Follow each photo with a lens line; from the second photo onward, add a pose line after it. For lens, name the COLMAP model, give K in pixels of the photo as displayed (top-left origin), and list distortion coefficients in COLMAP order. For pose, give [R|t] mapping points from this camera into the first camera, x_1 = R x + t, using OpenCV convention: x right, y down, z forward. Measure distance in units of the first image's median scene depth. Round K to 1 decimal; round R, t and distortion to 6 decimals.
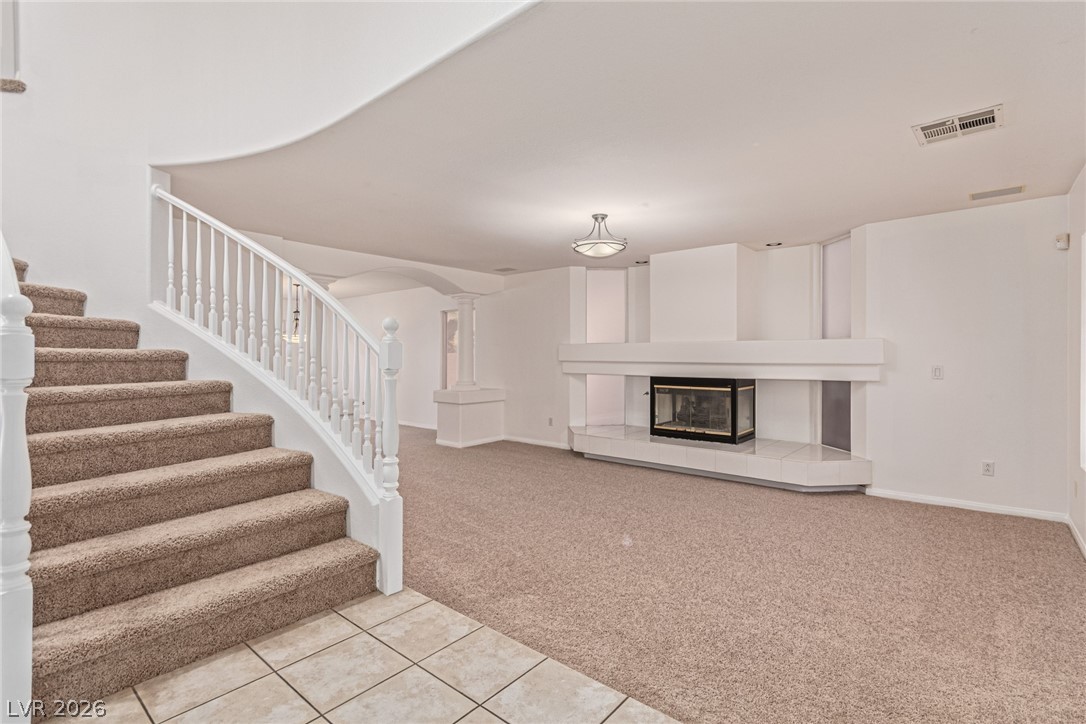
lens RADIAL K [[502.1, 0, 550.1], [0, 502.1, 361.7], [0, 0, 1]] dist [0.006972, 0.001851]
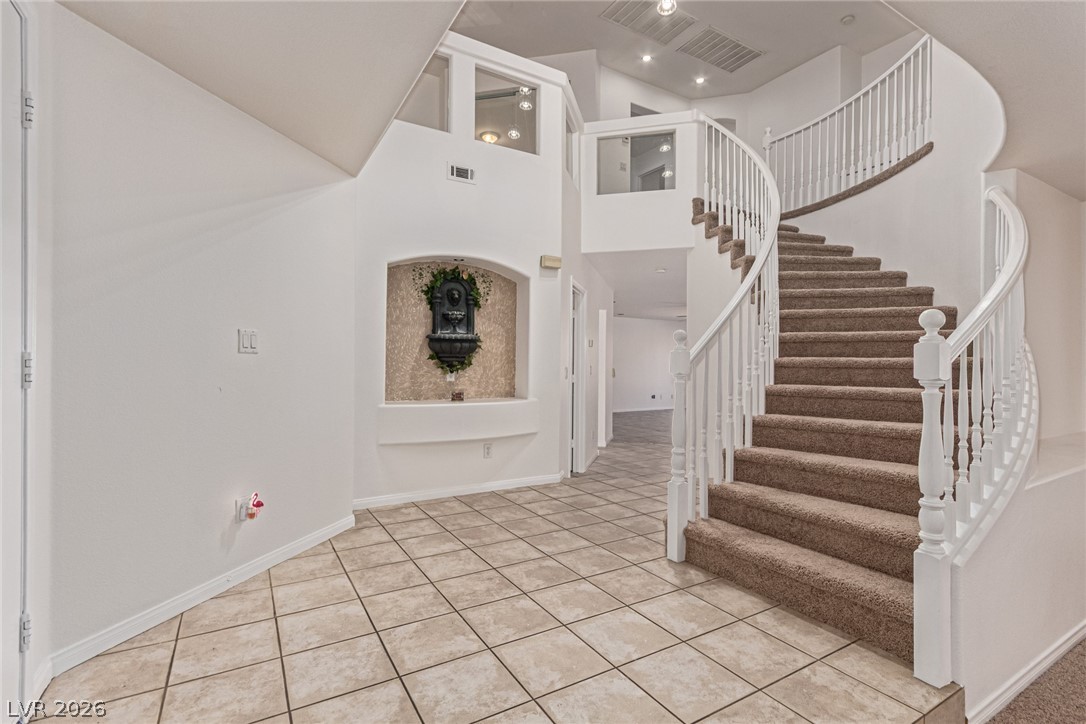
lens RADIAL K [[502.1, 0, 545.1], [0, 502.1, 359.8], [0, 0, 1]] dist [0.006972, 0.001851]
pose [[-0.321181, -0.008012, -0.946984, 0.621496], [-0.010931, 0.999929, -0.004752, -0.007167], [0.946955, 0.008825, -0.321246, 0.750734]]
